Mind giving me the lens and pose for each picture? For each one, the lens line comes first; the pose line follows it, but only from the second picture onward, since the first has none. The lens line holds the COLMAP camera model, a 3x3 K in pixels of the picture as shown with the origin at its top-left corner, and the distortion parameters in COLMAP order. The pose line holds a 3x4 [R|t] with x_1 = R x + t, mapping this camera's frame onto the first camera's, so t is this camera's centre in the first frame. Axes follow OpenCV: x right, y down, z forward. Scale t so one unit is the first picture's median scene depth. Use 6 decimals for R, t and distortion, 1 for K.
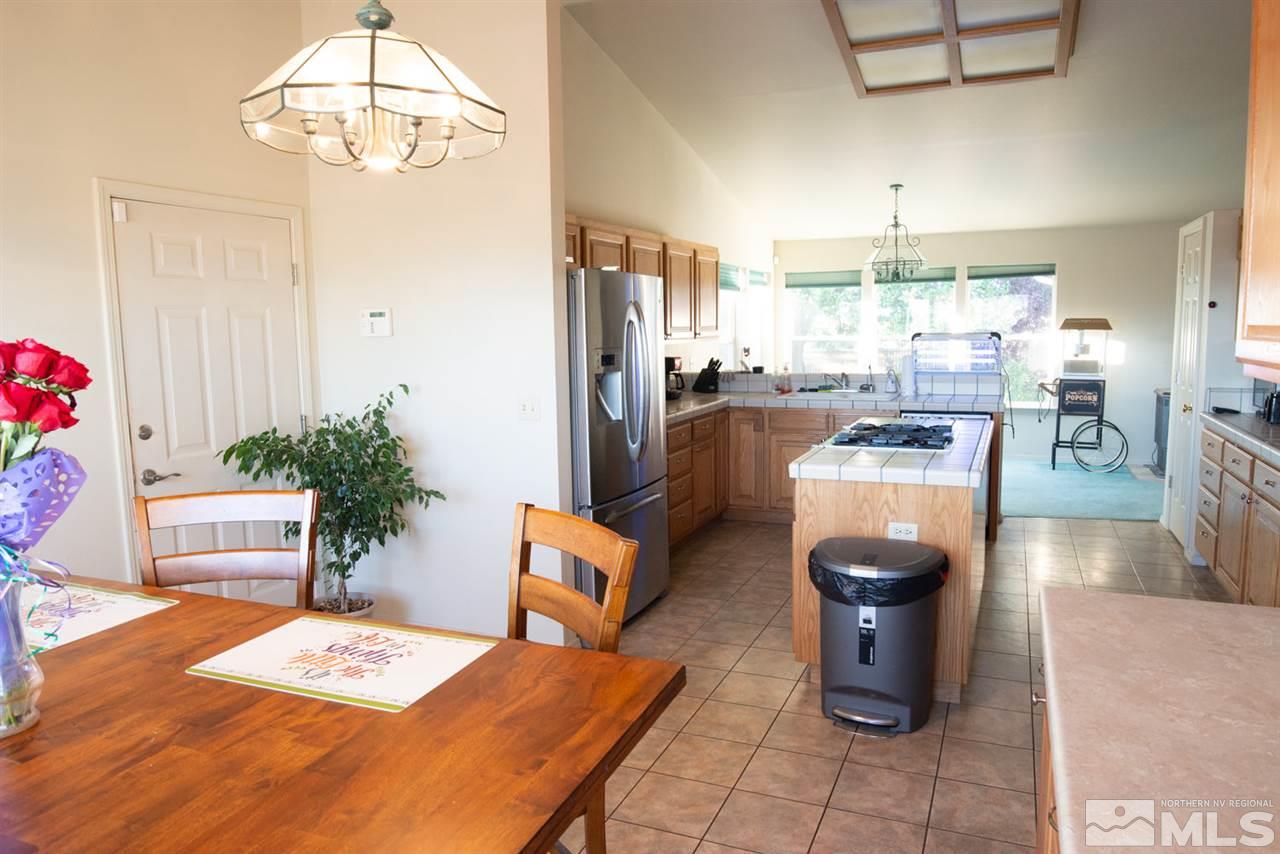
lens RADIAL K [[852.1, 0, 640.0], [0, 852.1, 427.0], [0, 0, 1]] dist [-0.053587, 0.003405]
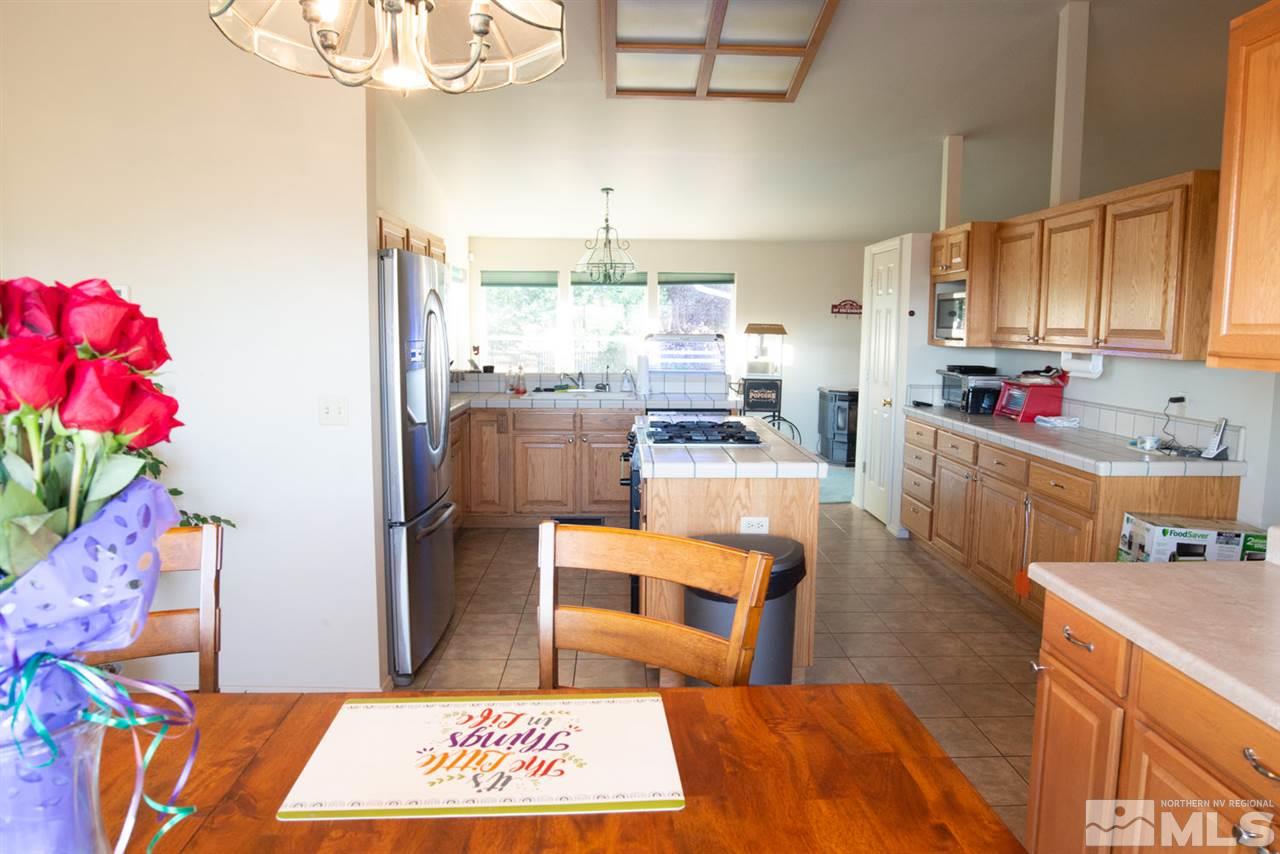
lens RADIAL K [[852.1, 0, 640.0], [0, 852.1, 427.0], [0, 0, 1]] dist [-0.053587, 0.003405]
pose [[0.902081, -0.023805, 0.430909, -0.159833], [0.025244, 0.999678, 0.002380, -0.000356], [-0.430827, 0.008731, 0.902392, 0.086356]]
